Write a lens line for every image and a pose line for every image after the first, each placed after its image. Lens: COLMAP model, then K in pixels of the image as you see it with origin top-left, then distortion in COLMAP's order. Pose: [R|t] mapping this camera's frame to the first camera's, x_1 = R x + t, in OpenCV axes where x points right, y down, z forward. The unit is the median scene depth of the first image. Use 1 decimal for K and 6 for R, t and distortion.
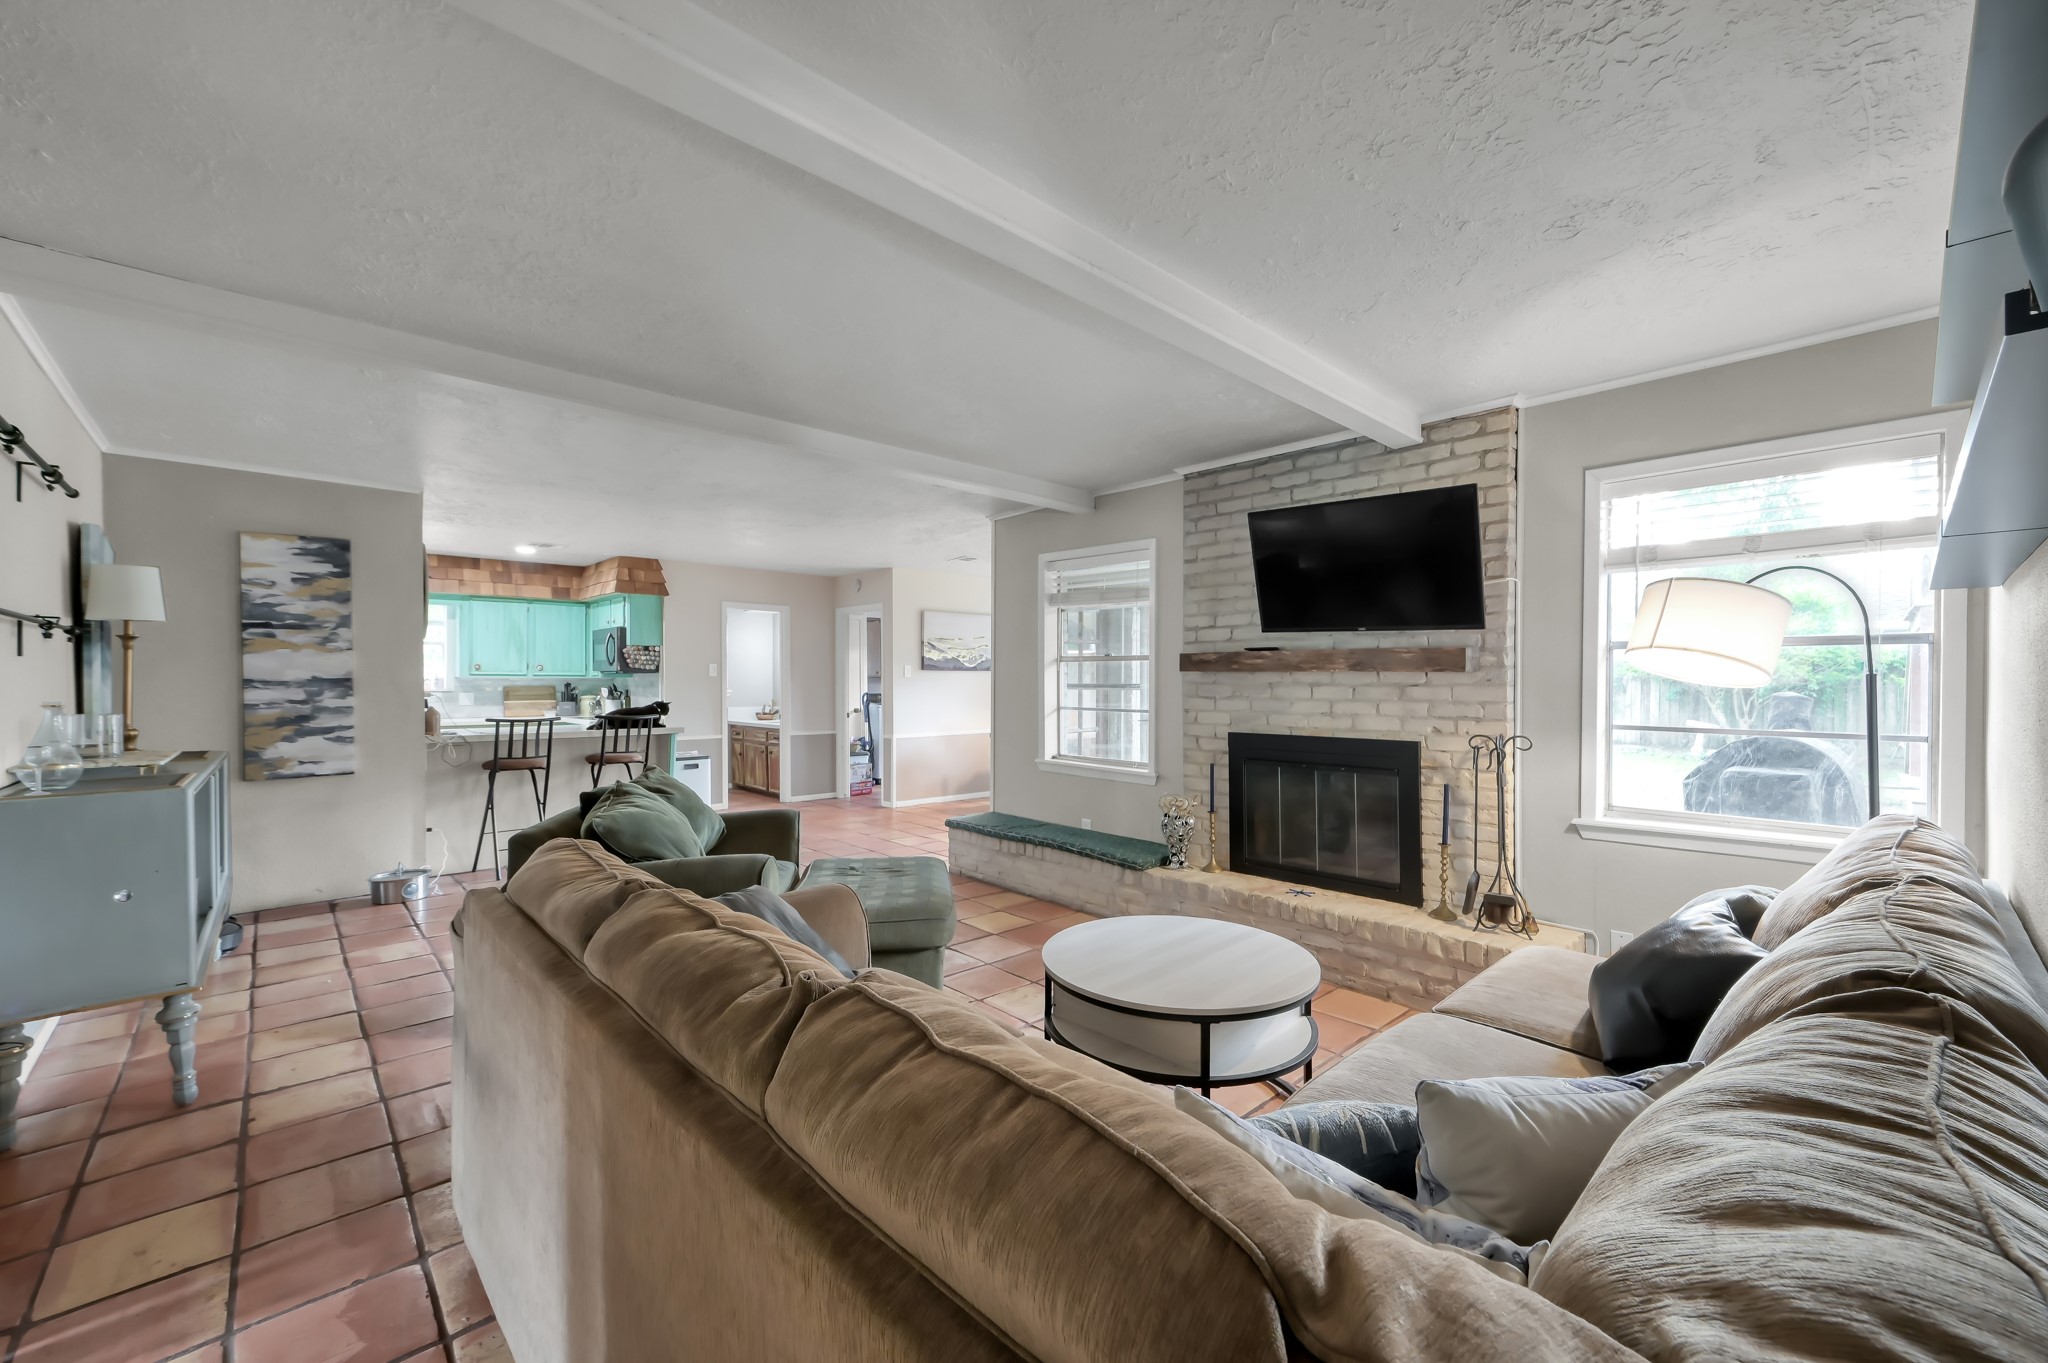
lens RADIAL K [[813.9, 0, 1033.6], [0, 813.9, 678.8], [0, 0, 1]] dist [0.000435, -0.000053]
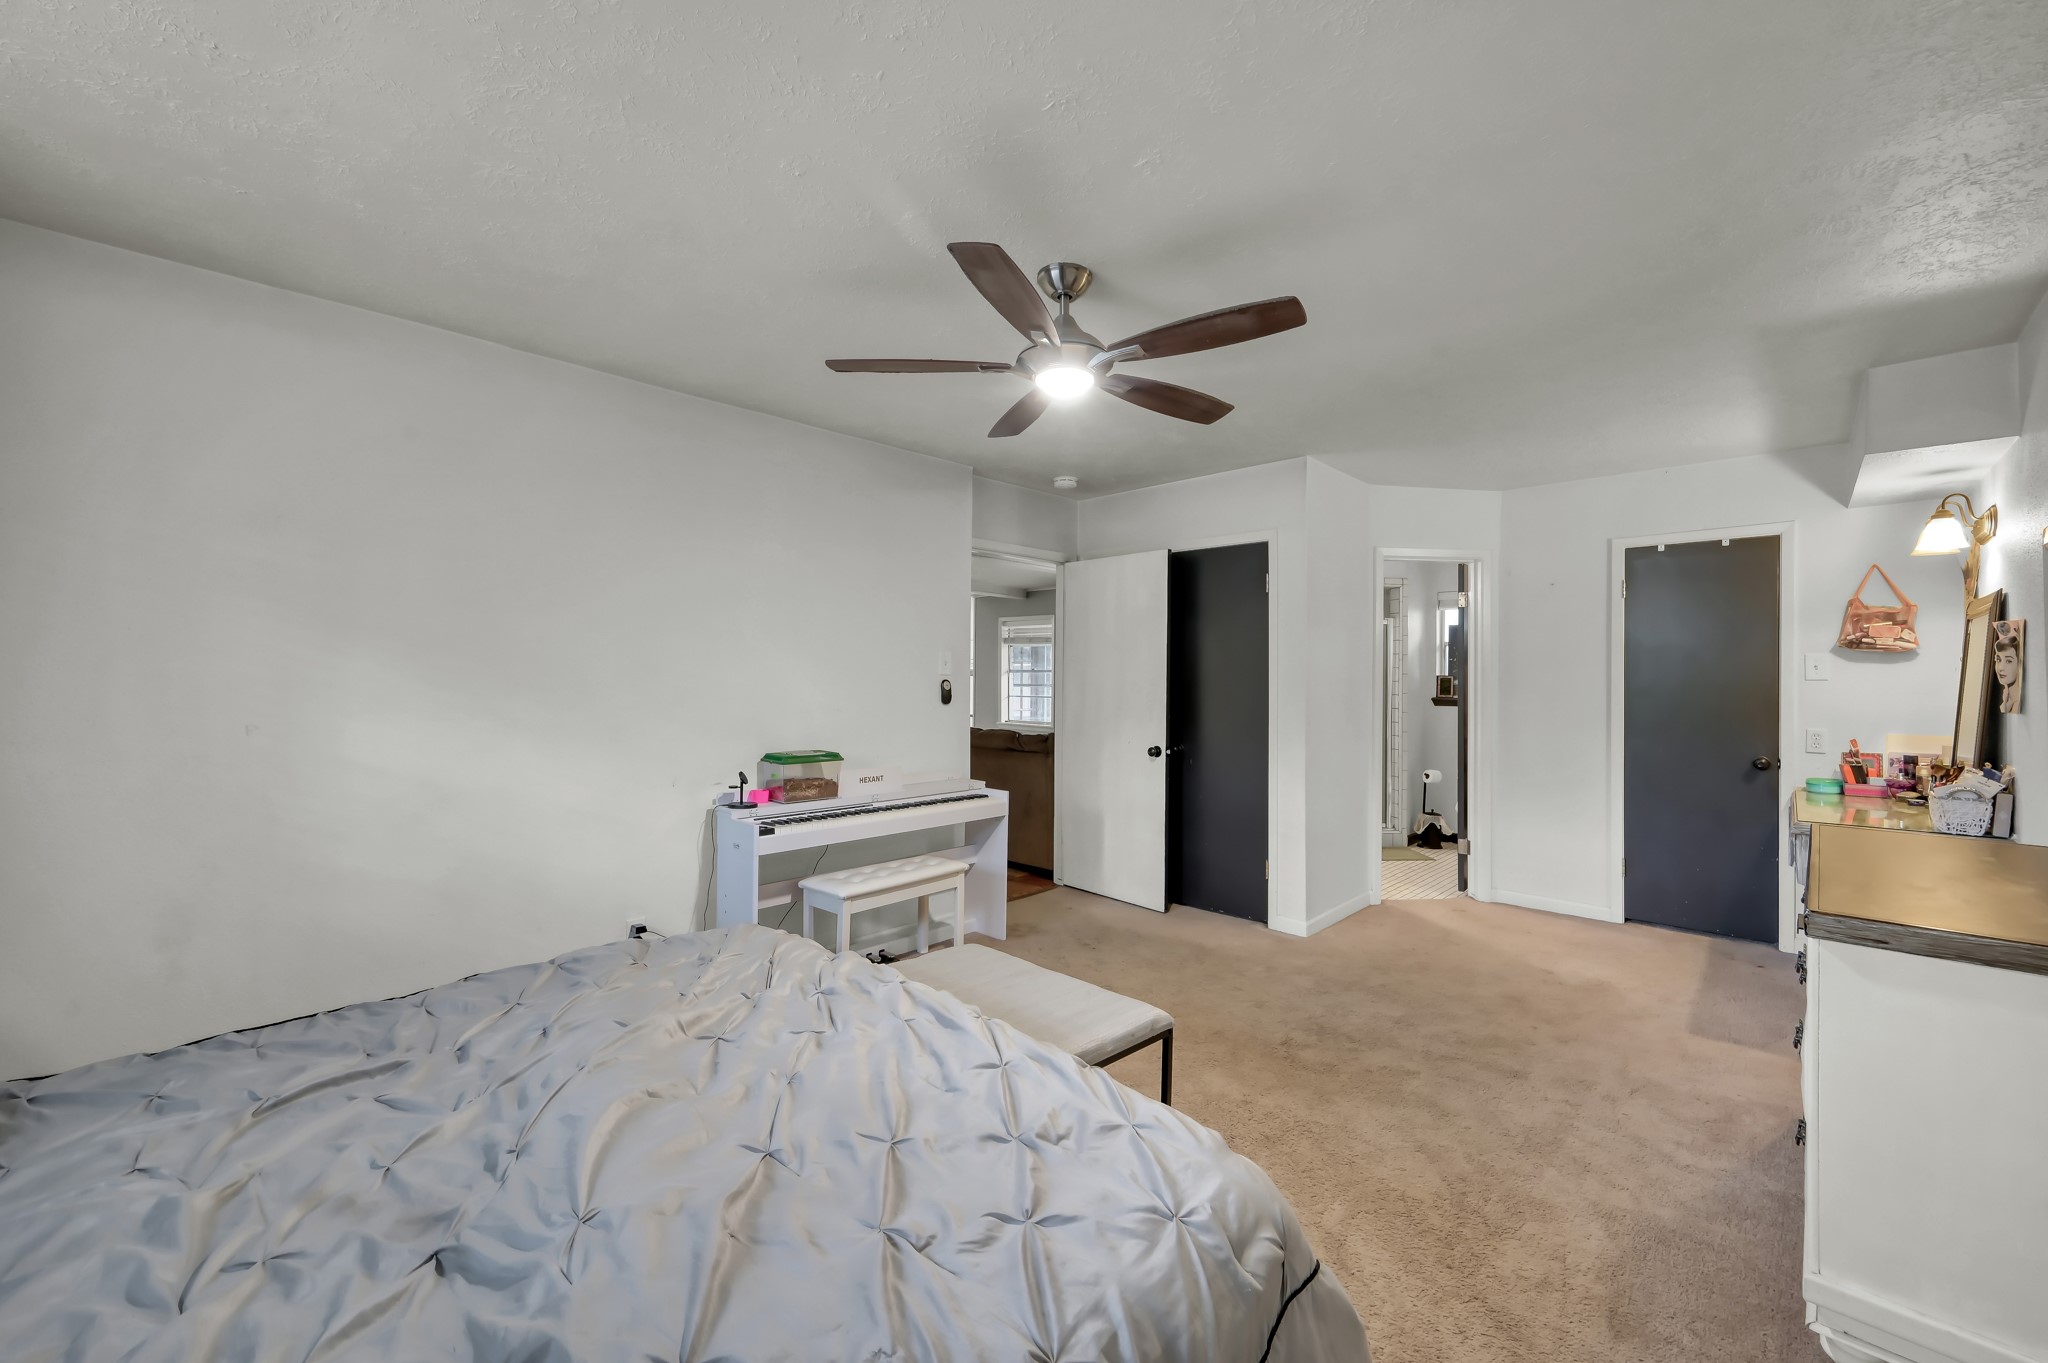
lens RADIAL K [[813.9, 0, 1030.7], [0, 813.9, 670.4], [0, 0, 1]] dist [0.000435, -0.000053]
pose [[0.999254, 0.009218, 0.037500, 0.012162], [-0.008987, 0.999940, -0.006330, -0.016764], [-0.037556, 0.005988, 0.999277, -1.178037]]
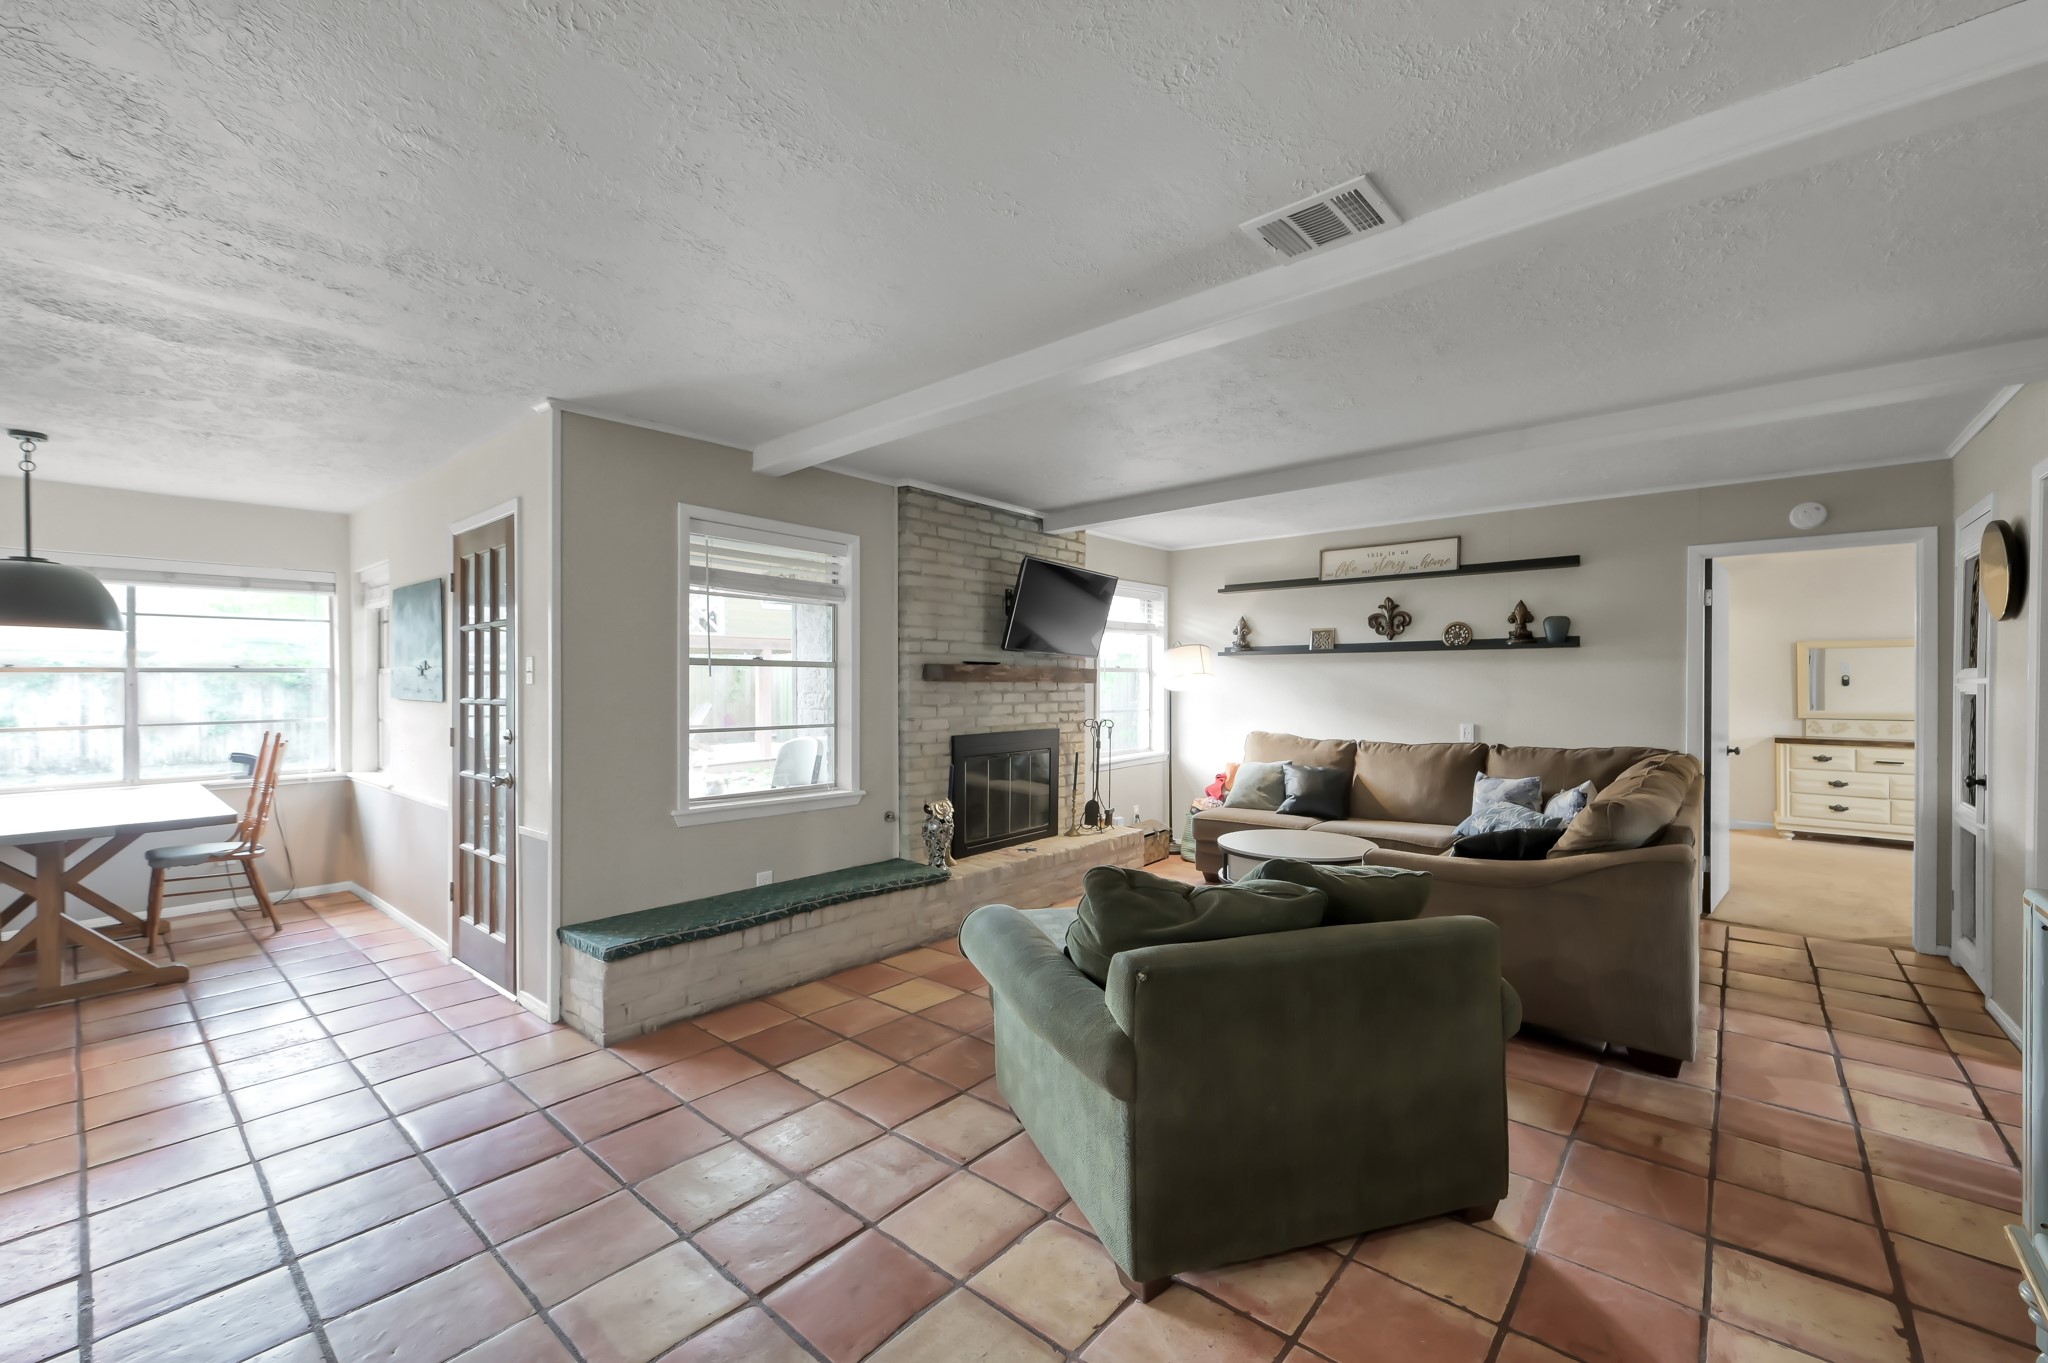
lens RADIAL K [[813.9, 0, 1025.8], [0, 813.9, 685.7], [0, 0, 1]] dist [0.000435, -0.000053]
pose [[-0.101074, -0.001579, 0.994878, -0.845742], [0.002225, 0.999996, 0.001813, -0.004661], [-0.994876, 0.002397, -0.101070, 0.971740]]
